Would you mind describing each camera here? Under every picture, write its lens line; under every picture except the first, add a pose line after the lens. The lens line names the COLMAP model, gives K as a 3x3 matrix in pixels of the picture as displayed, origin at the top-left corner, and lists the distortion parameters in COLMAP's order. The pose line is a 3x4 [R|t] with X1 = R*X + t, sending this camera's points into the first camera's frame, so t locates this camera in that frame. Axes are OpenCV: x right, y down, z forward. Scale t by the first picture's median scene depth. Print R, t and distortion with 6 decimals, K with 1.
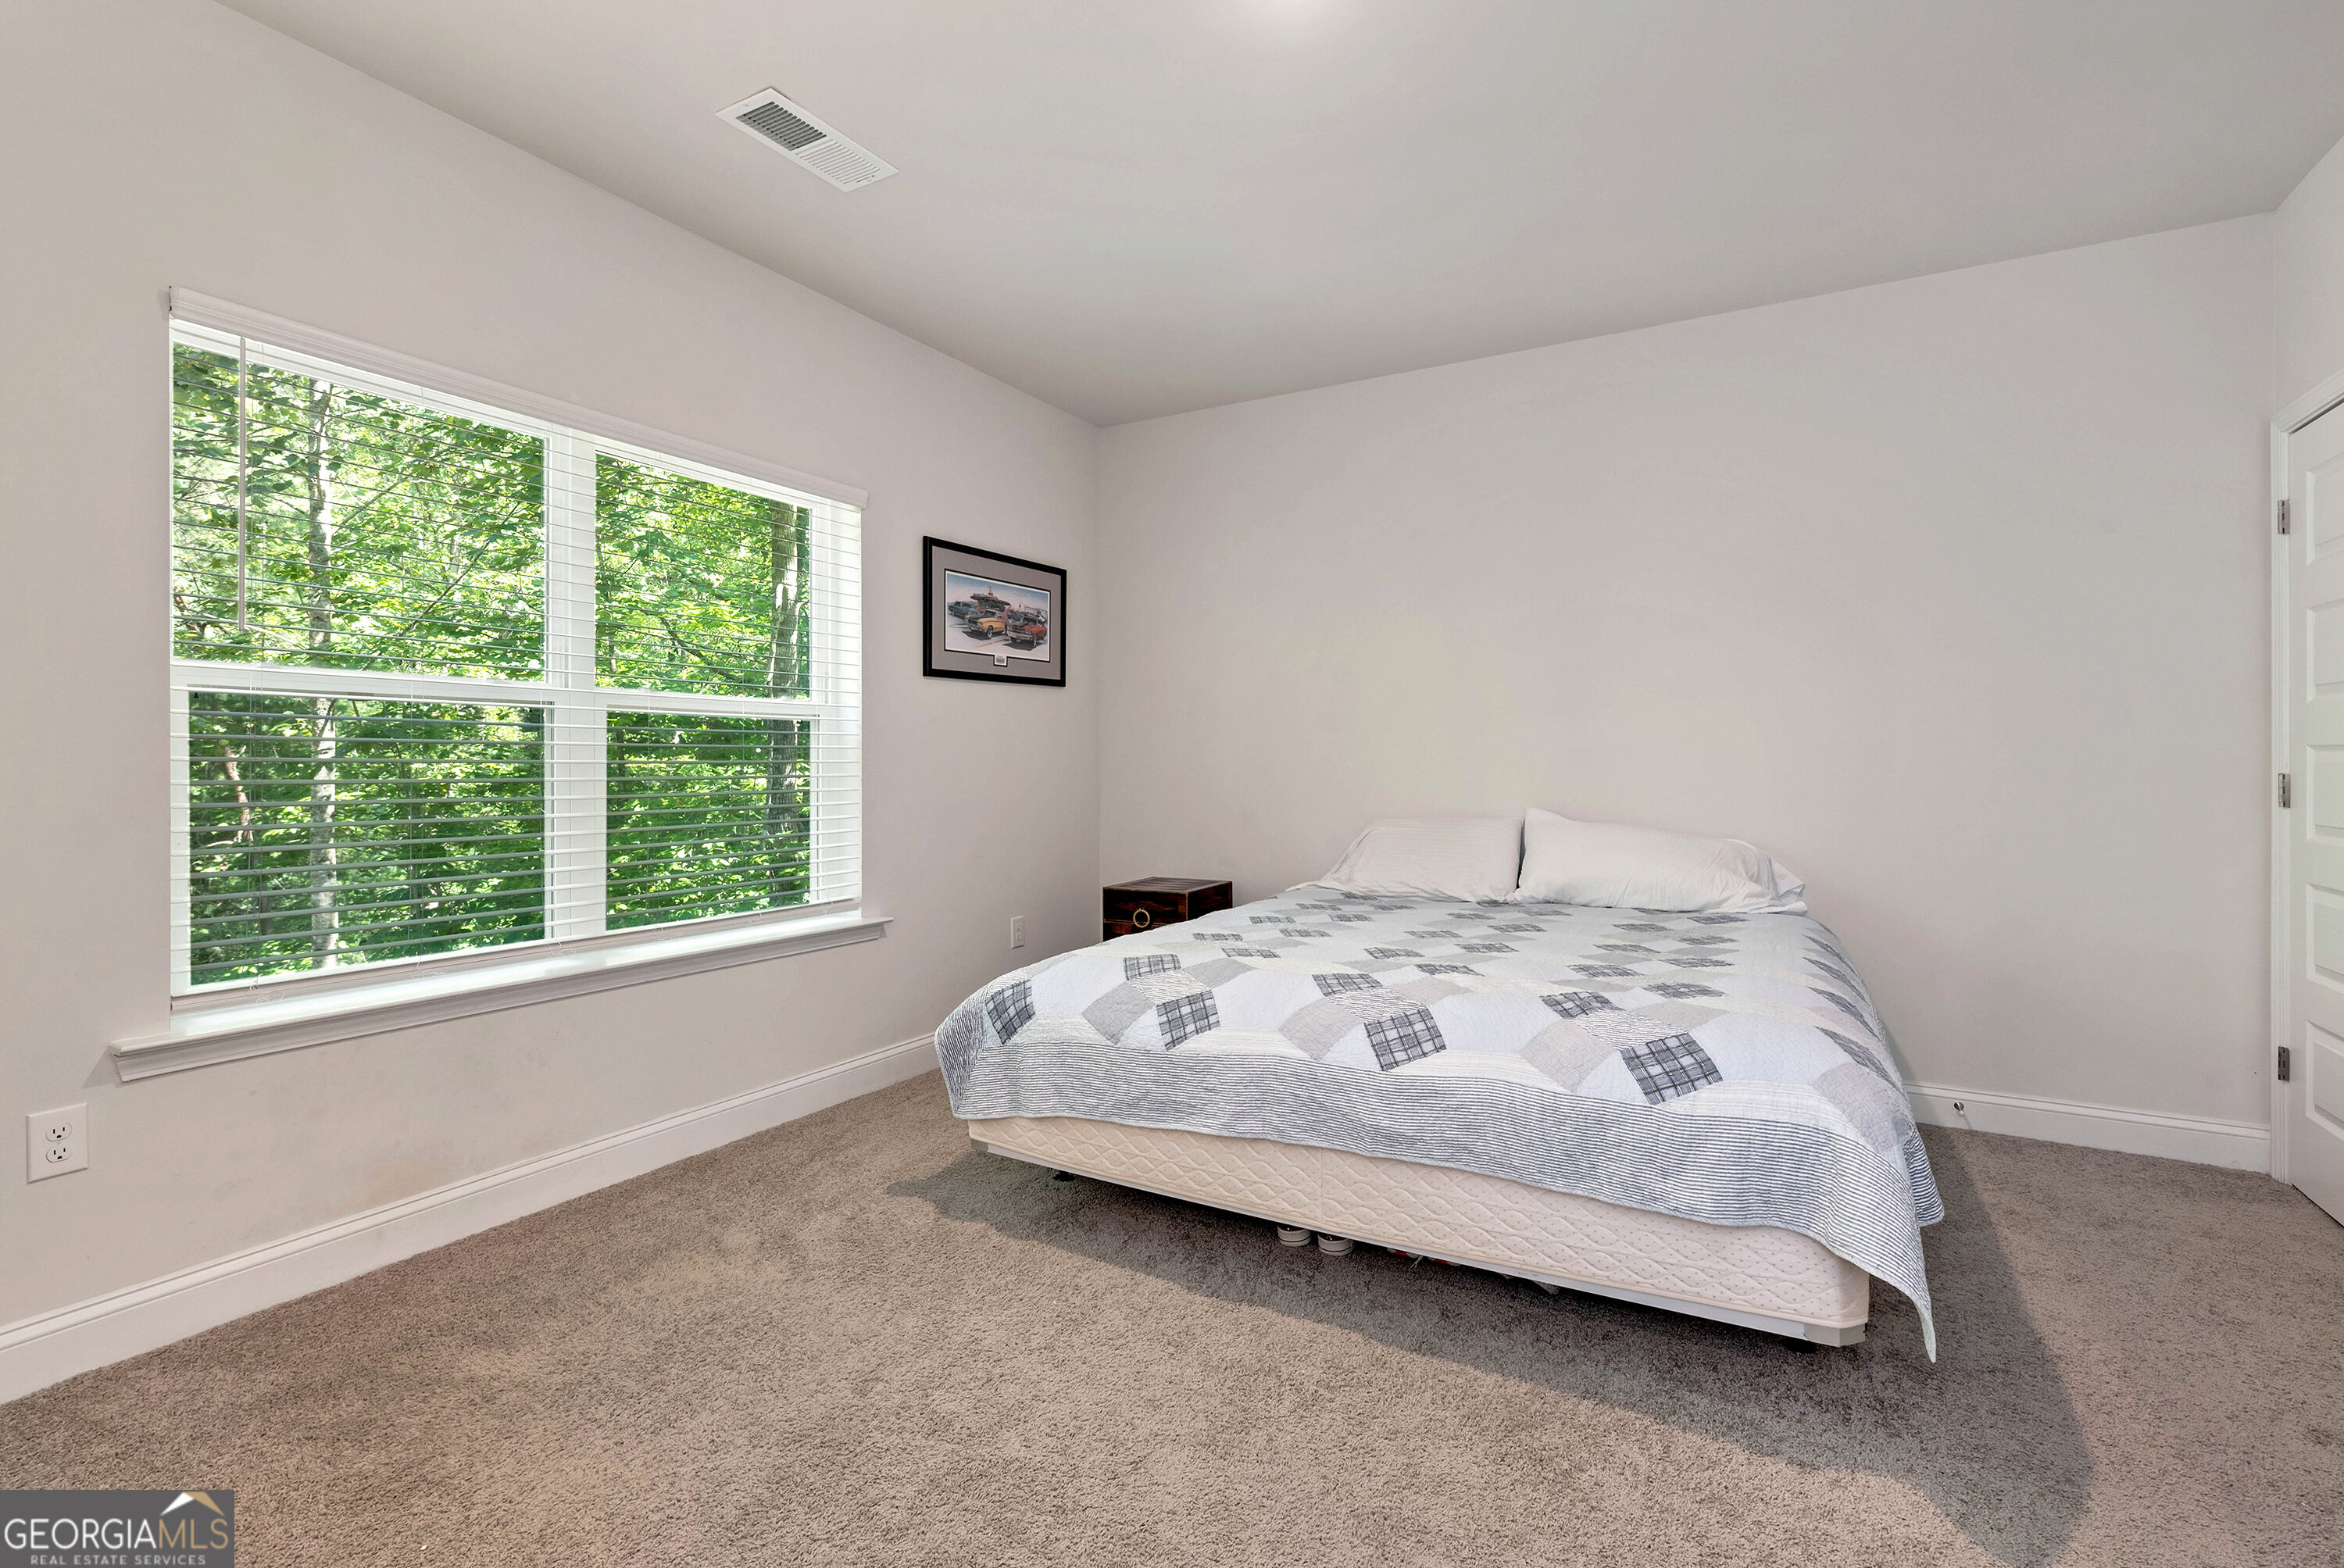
lens RADIAL K [[1066.3, 0, 1176.2], [0, 1066.3, 772.7], [0, 0, 1]] dist [-0.000122, -0.000394]
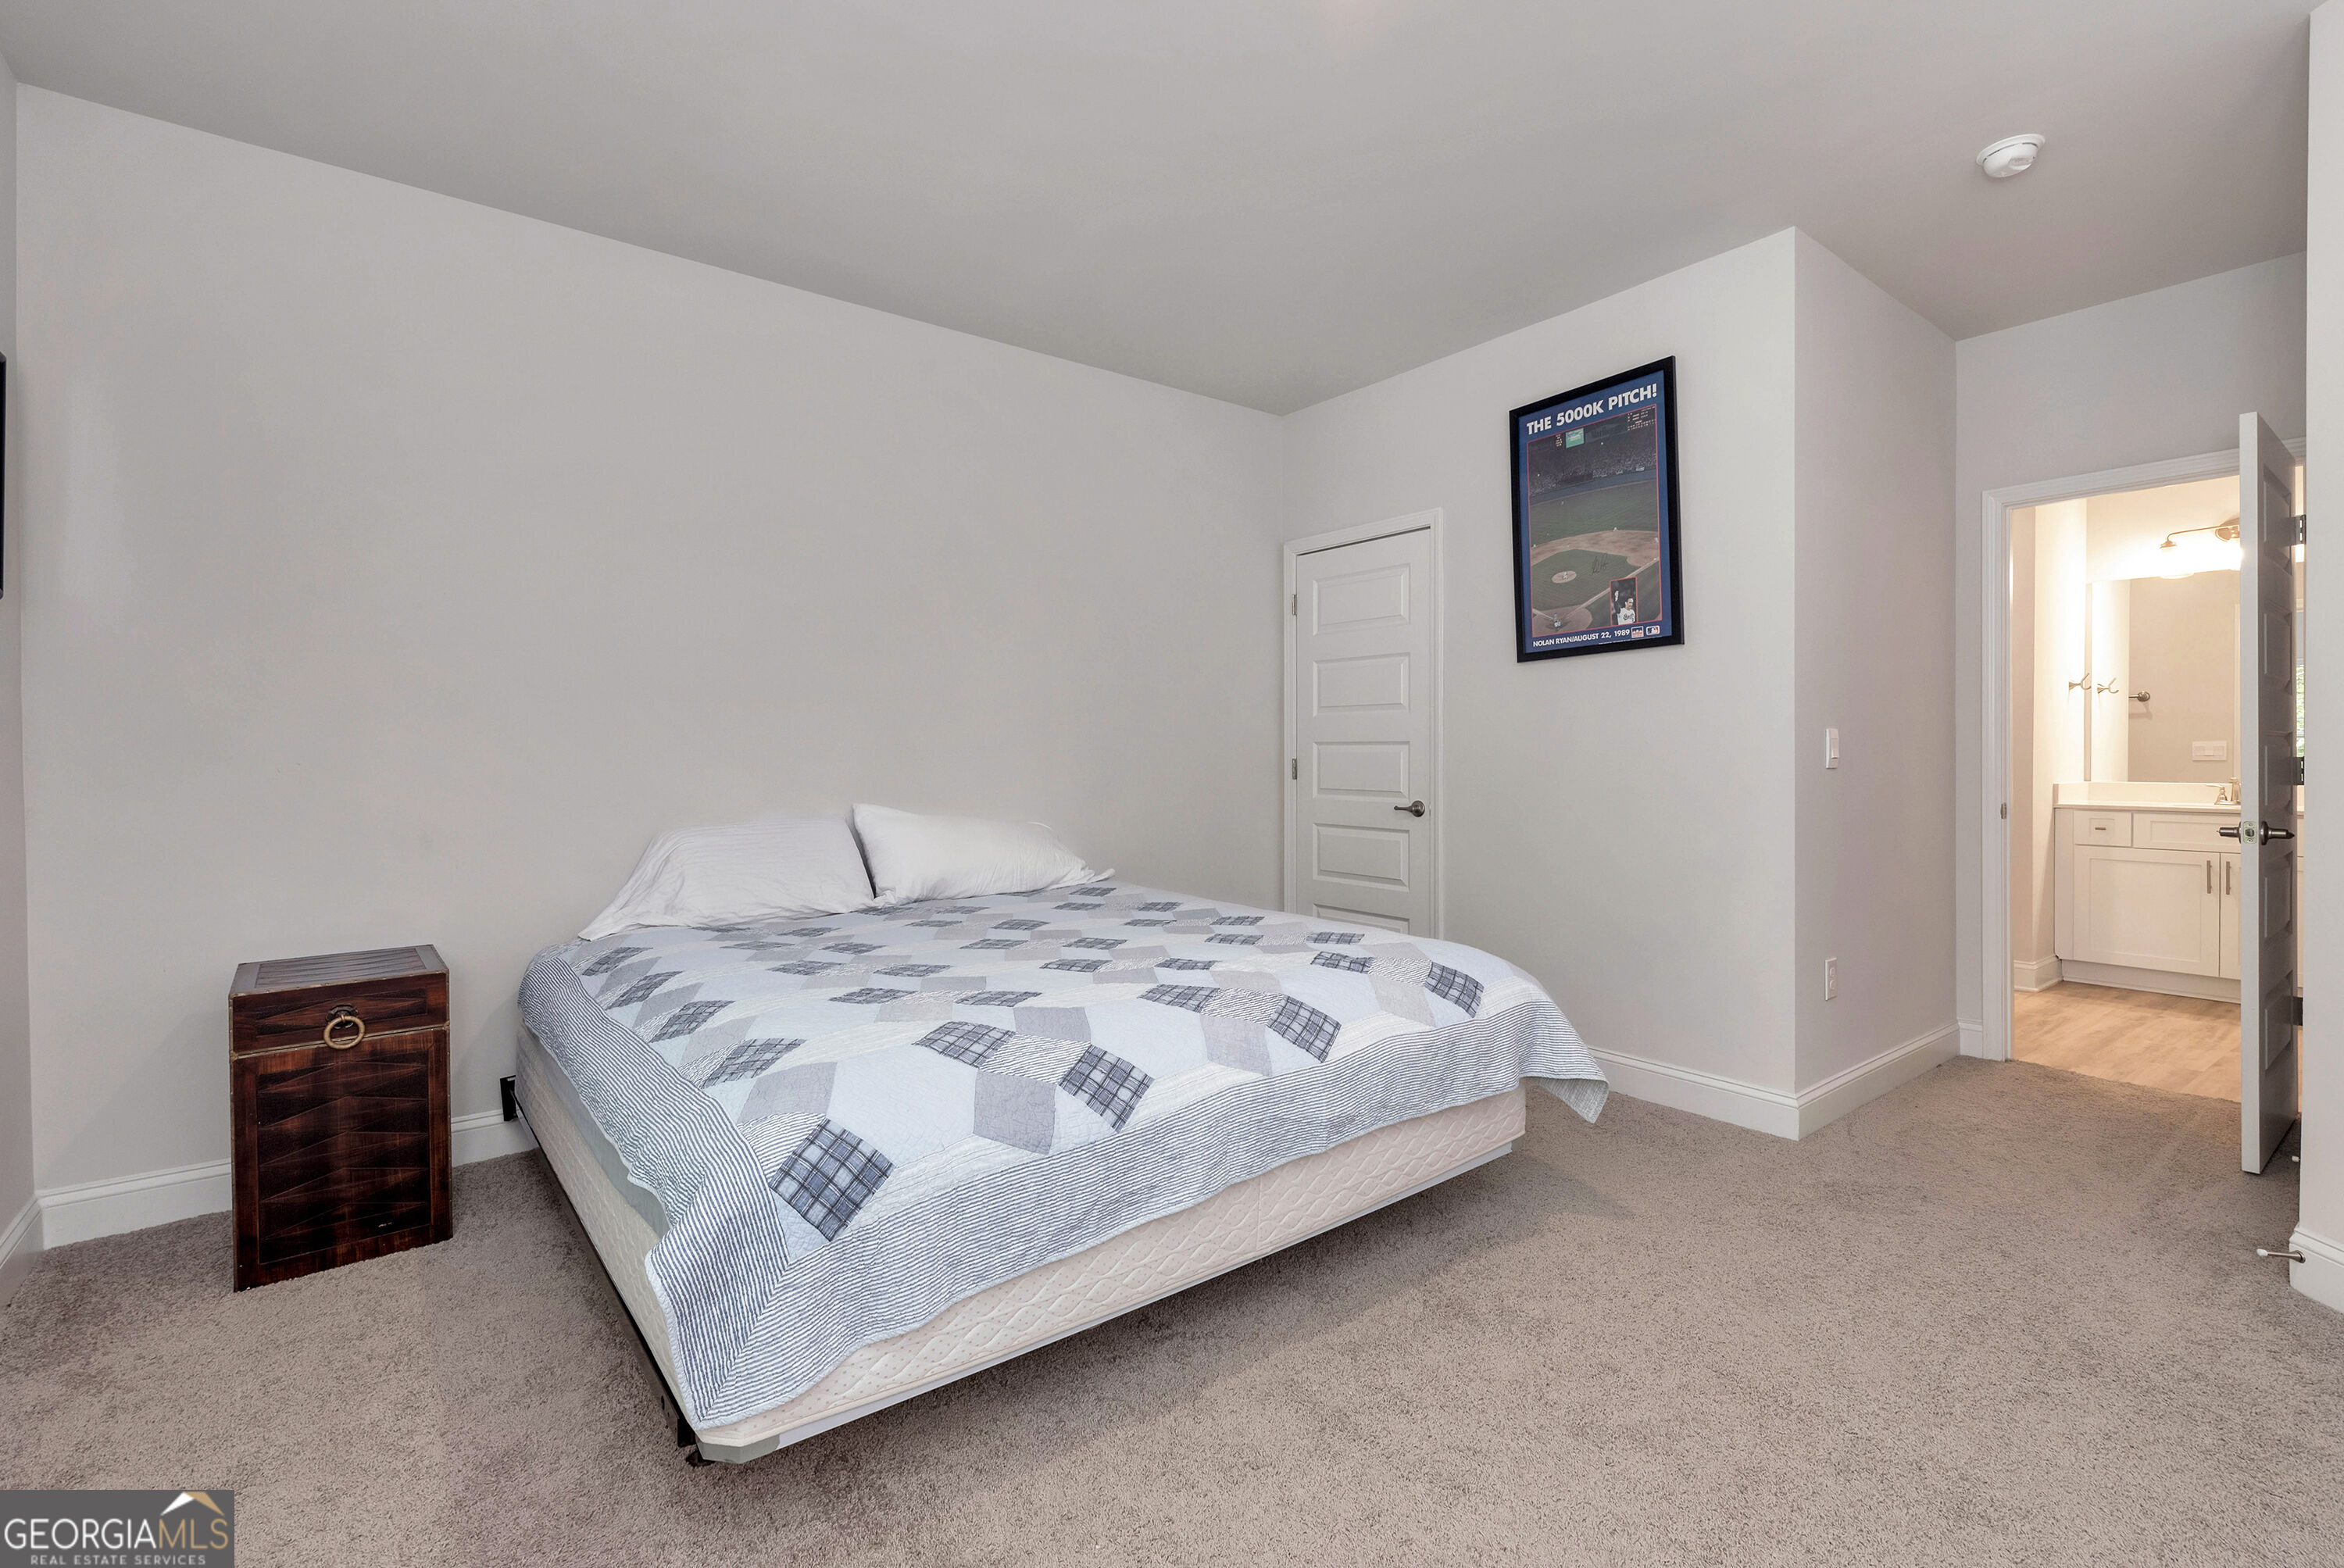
lens RADIAL K [[1052.7, 0, 1180.6], [0, 1052.7, 780.2], [0, 0, 1]] dist [0.006510, -0.000003]
pose [[0.380665, -0.026773, 0.924325, -0.659463], [0.015140, 0.999627, 0.022719, -0.007118], [-0.924589, 0.005346, 0.380928, 0.647491]]
